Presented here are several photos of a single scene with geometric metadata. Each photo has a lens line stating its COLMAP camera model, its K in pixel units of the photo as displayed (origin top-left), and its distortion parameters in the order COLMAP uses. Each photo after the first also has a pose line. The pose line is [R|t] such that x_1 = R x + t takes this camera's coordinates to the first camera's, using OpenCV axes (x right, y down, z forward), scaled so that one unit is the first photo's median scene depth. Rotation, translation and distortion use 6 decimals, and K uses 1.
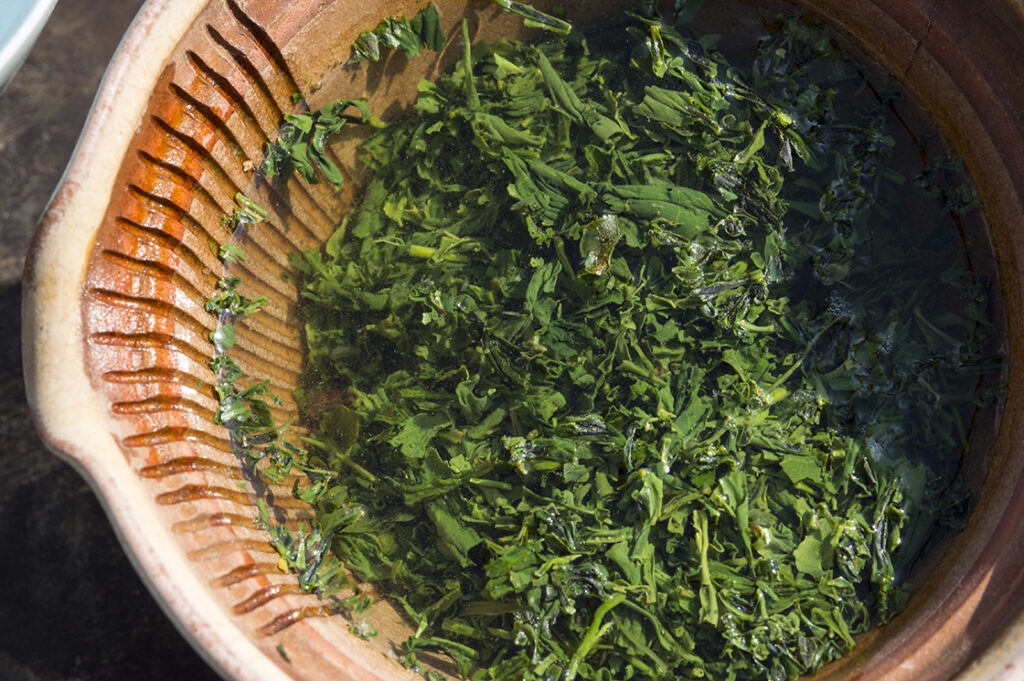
lens RADIAL K [[3475.7, 0, 506.5], [0, 3475.7, 344.2], [0, 0, 1]] dist [0.154769, 0.000000]
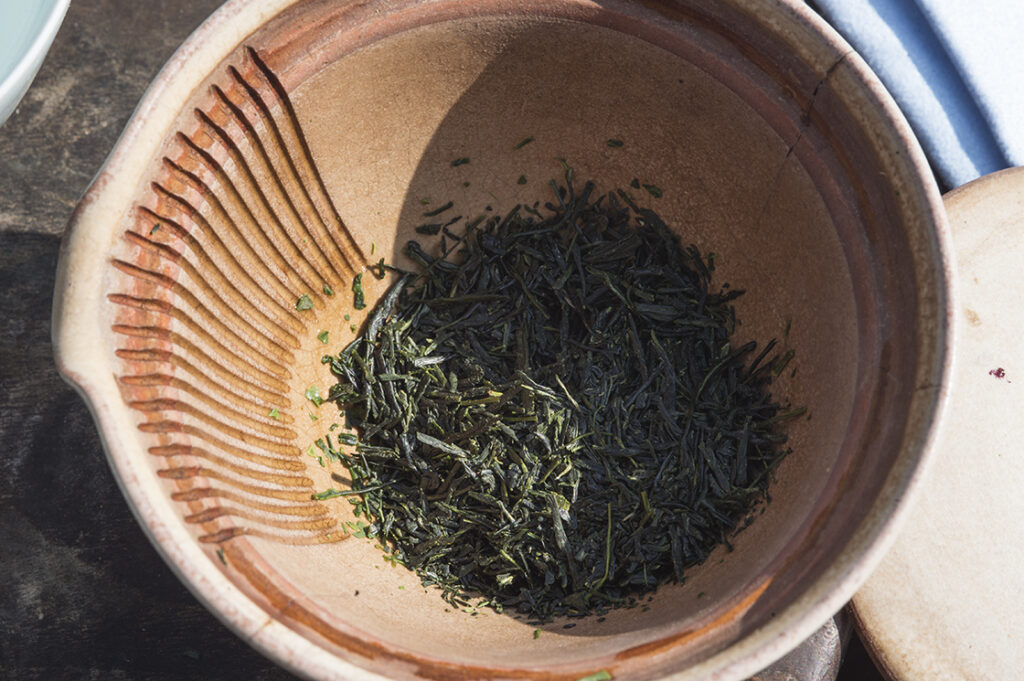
lens RADIAL K [[3475.7, 0, 516.4], [0, 3475.7, 338.5], [0, 0, 1]] dist [0.154769, 0.000000]
pose [[0.991503, 0.121144, -0.047395, 0.091139], [-0.123136, 0.991516, -0.041637, 0.047697], [0.041949, 0.047119, 0.998008, -0.265042]]
